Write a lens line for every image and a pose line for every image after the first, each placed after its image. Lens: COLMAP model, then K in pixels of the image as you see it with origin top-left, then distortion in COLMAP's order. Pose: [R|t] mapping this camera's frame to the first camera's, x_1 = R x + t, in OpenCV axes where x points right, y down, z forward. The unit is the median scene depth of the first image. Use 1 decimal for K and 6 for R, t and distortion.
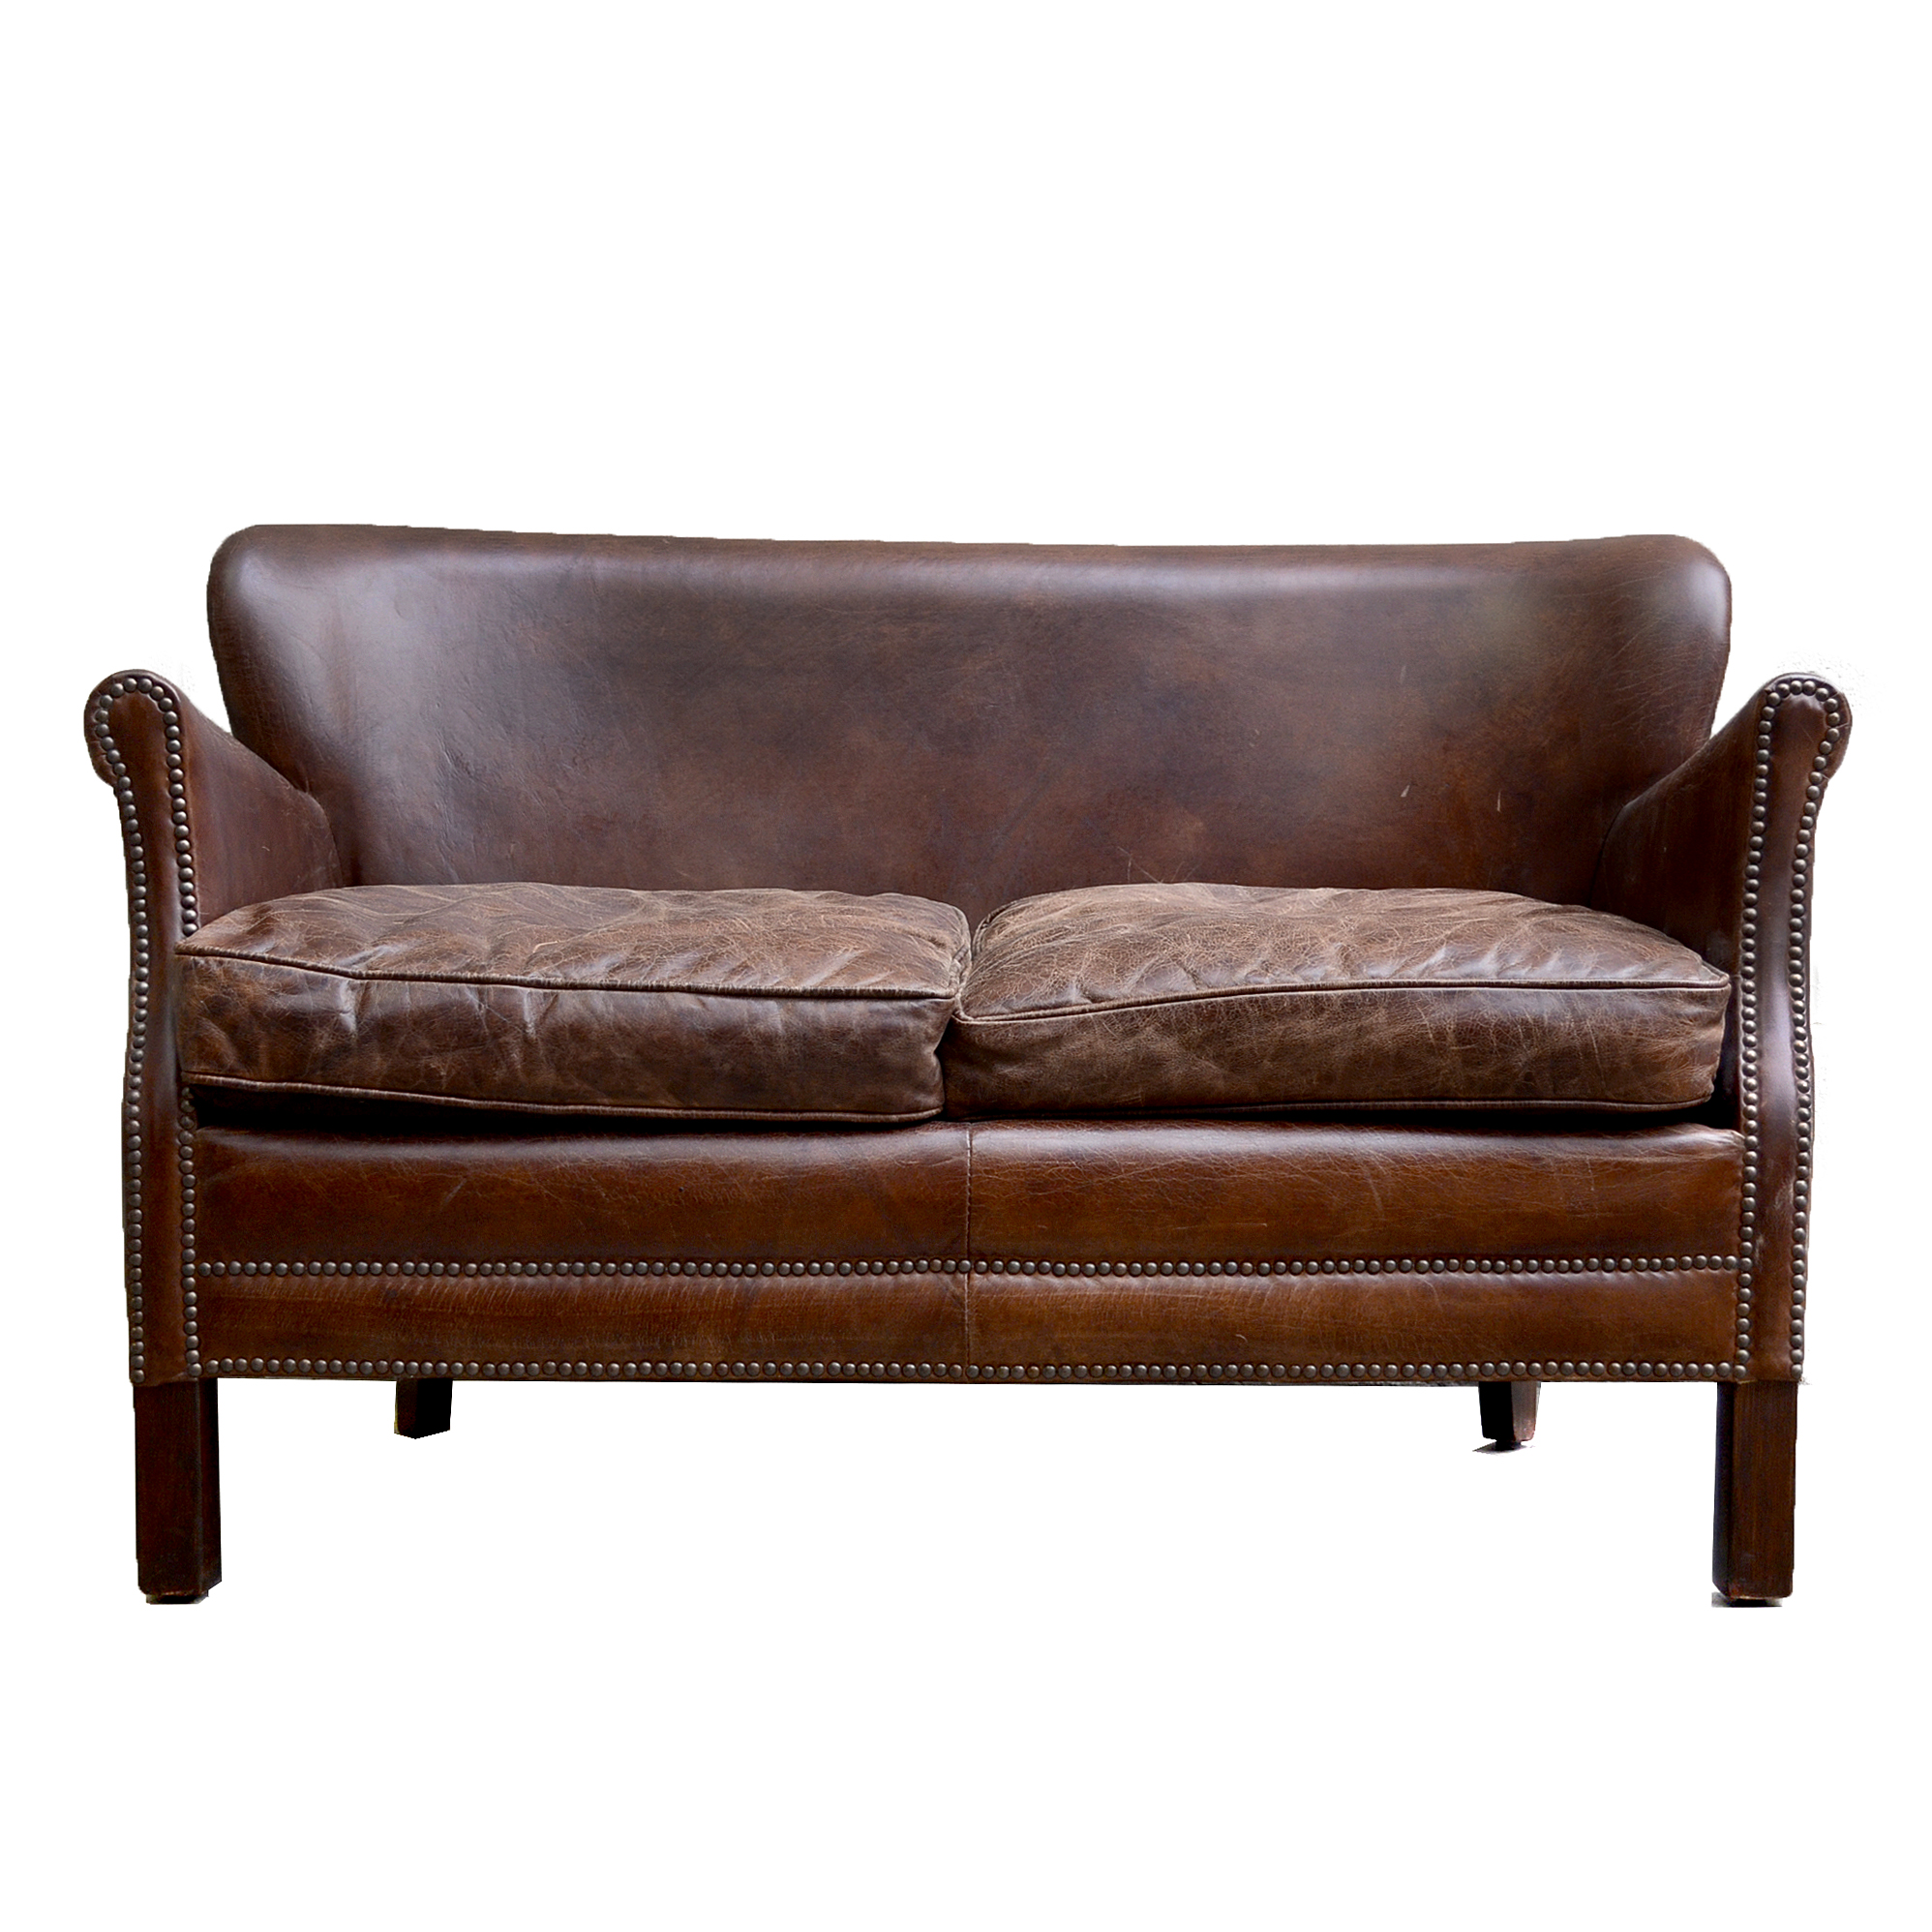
lens RADIAL K [[3034.5, 0, 998.1], [0, 3034.5, 1018.3], [0, 0, 1]] dist [-0.022816, -0.144869]
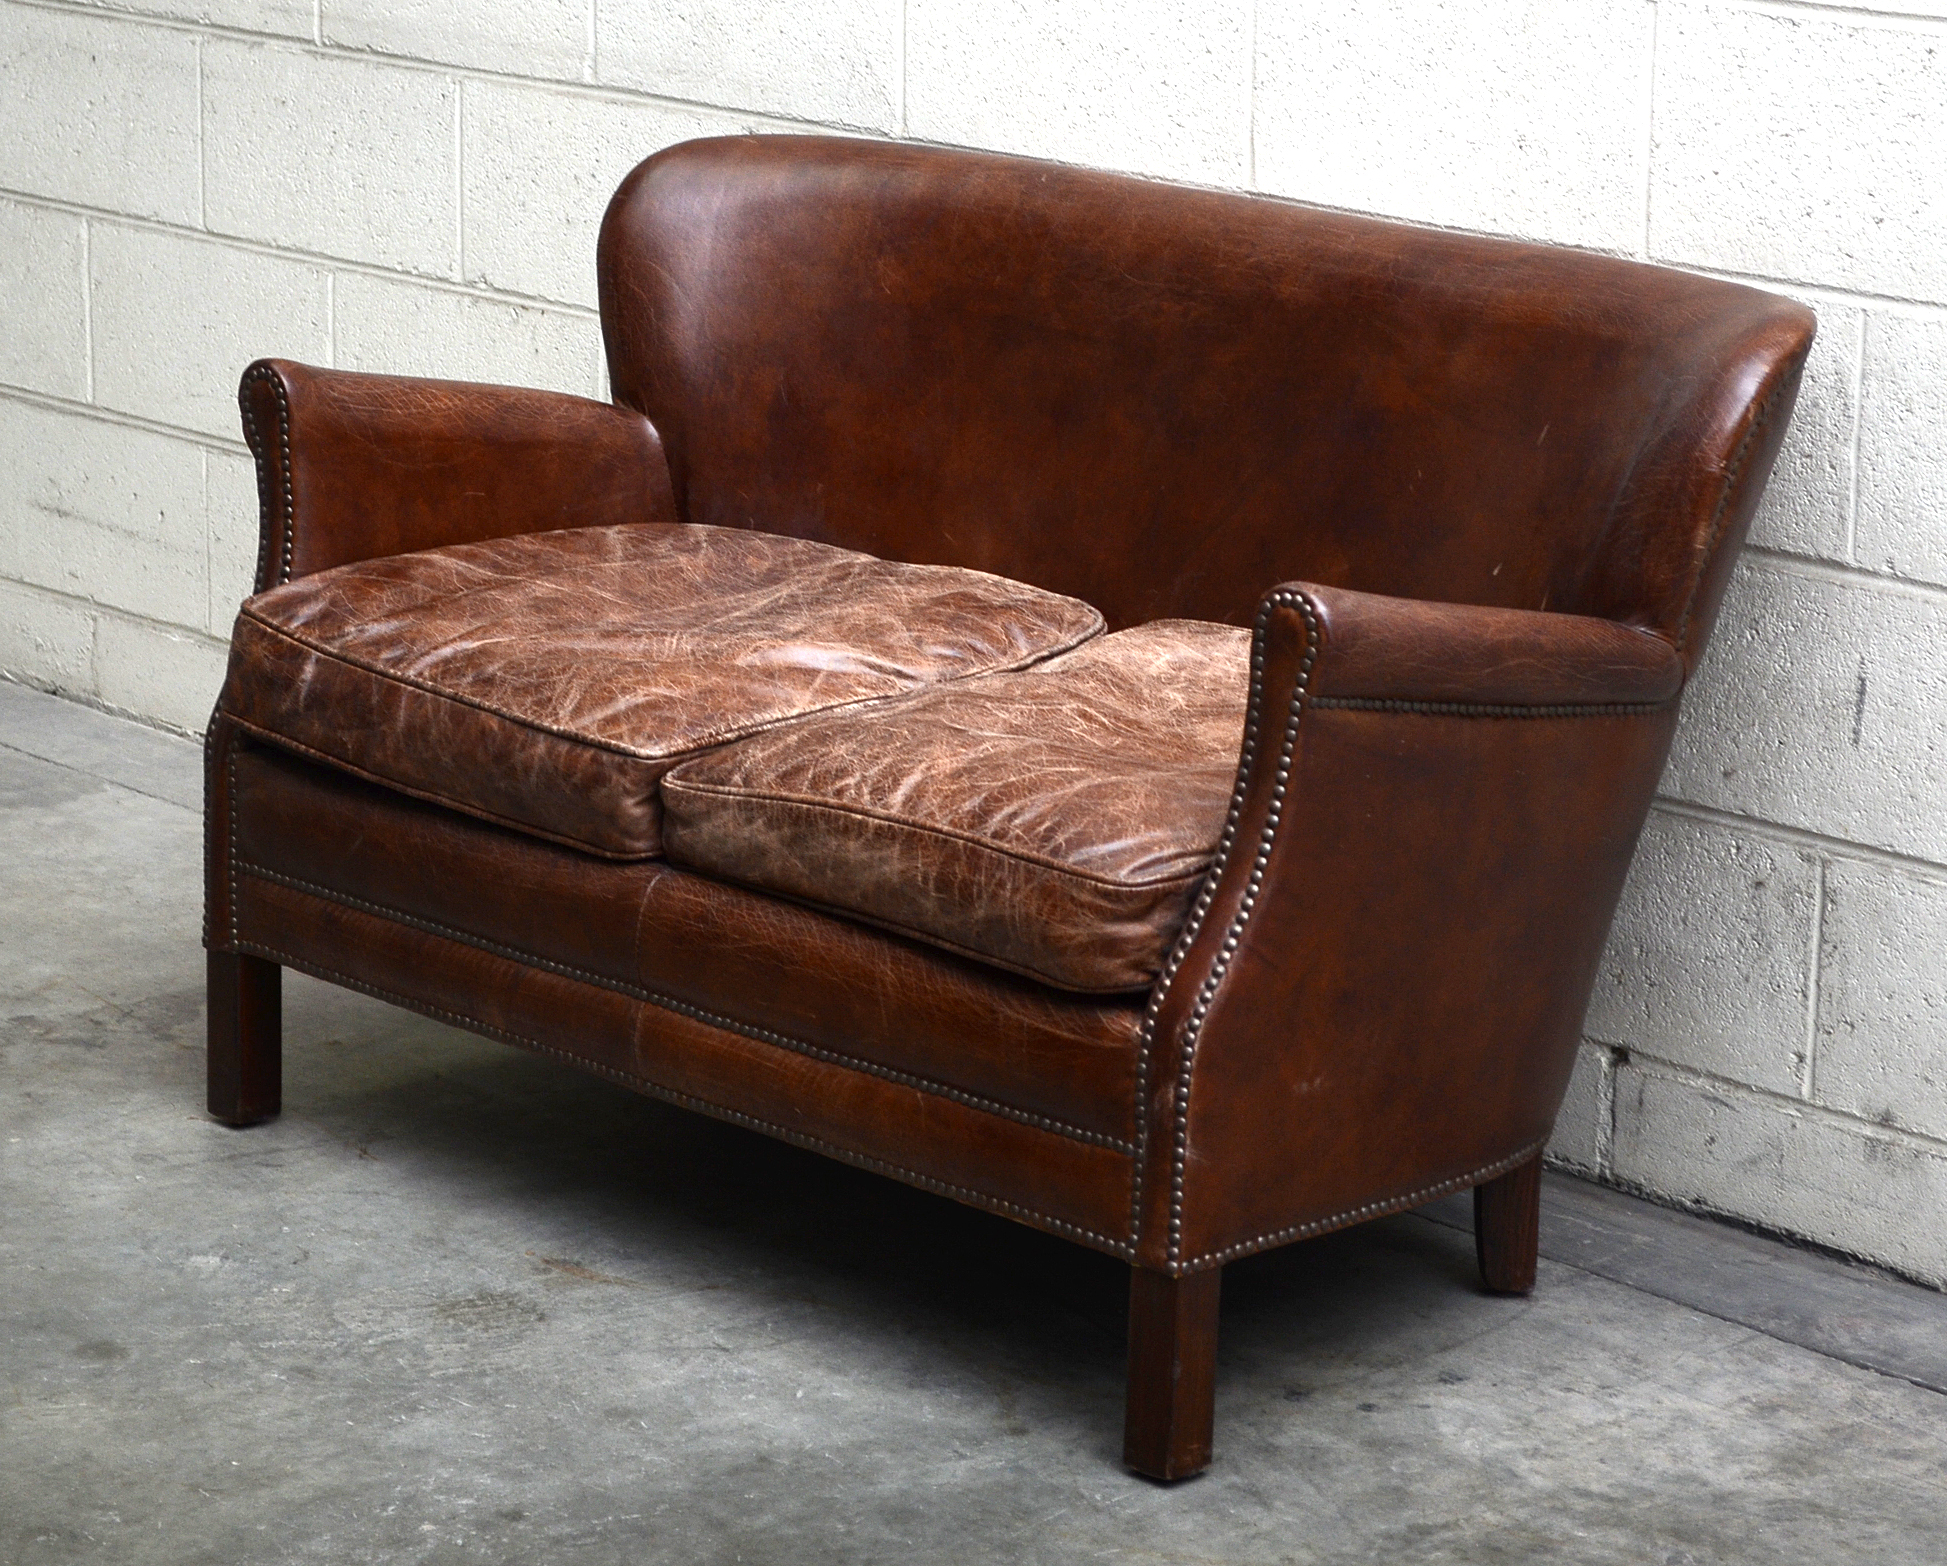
lens RADIAL K [[5569.3, 0, 973.5], [0, 5569.3, 783.0], [0, 0, 1]] dist [0.044159, -0.096827]
pose [[0.690011, 0.185119, -0.699726, 1.505571], [-0.071286, 0.979421, 0.188819, -0.394600], [0.720280, -0.080406, 0.689008, -0.332798]]
